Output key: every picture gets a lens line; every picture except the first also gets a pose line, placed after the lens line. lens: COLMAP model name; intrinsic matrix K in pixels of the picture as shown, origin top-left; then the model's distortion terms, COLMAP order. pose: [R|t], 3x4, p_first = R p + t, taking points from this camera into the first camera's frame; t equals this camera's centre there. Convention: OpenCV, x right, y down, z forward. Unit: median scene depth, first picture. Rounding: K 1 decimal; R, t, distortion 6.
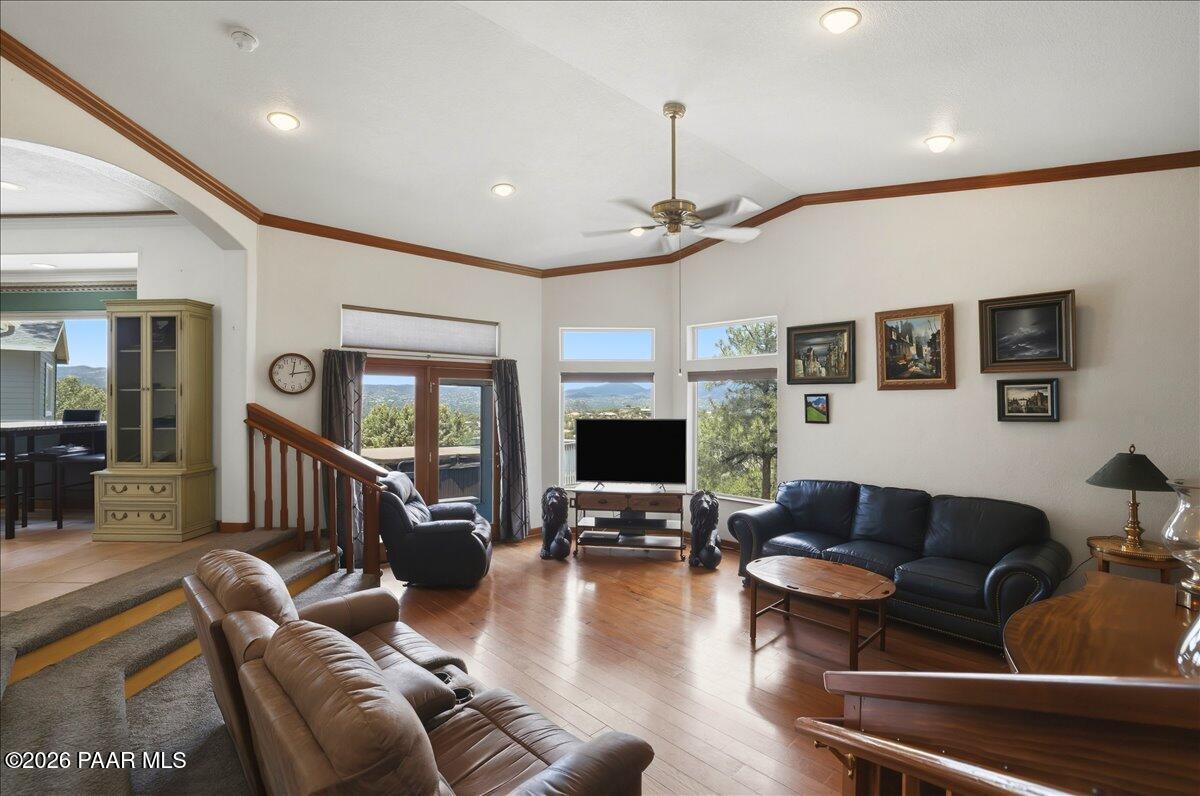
lens RADIAL K [[545.6, 0, 604.5], [0, 545.6, 396.8], [0, 0, 1]] dist [-0.029716, 0.000029]
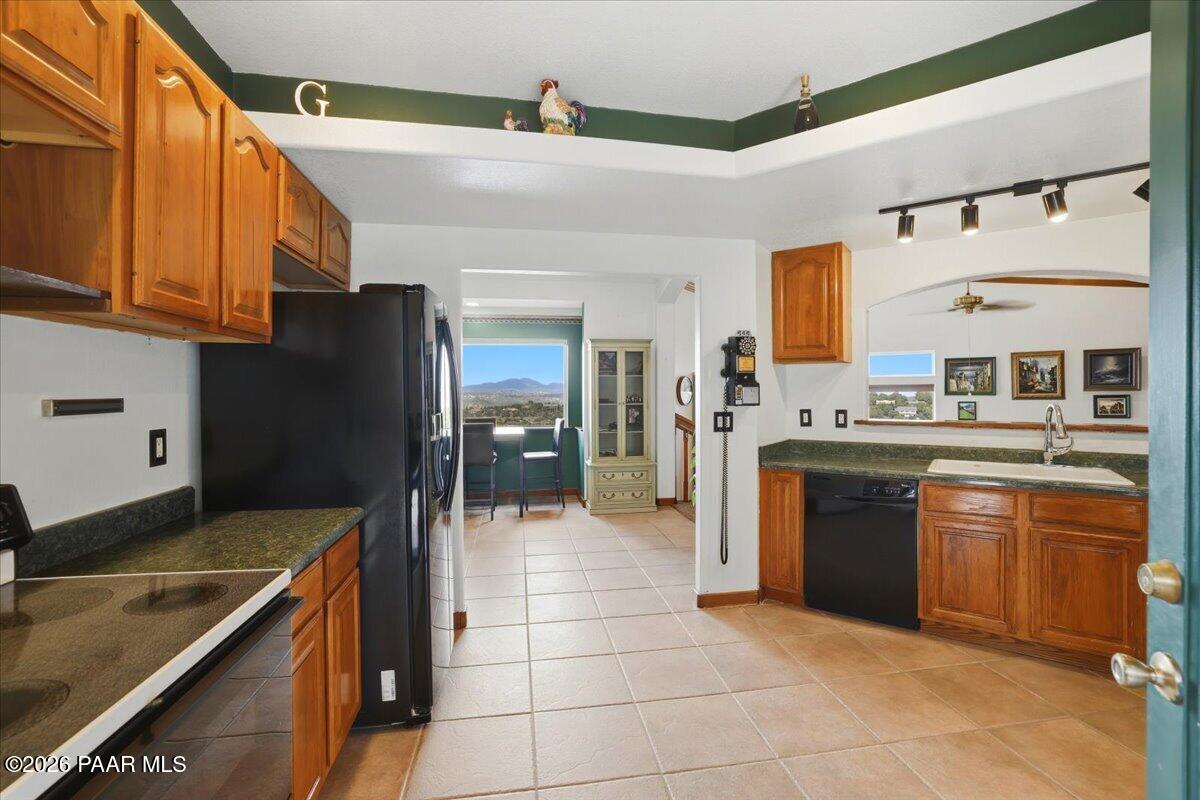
lens RADIAL K [[529.3, 0, 607.2], [0, 529.3, 390.0], [0, 0, 1]] dist [-0.013383, 0.000434]
pose [[0.976248, -0.001577, 0.216650, -1.101342], [0.002149, 0.999995, -0.002405, -0.042918], [-0.216645, 0.002813, 0.976246, -0.310162]]
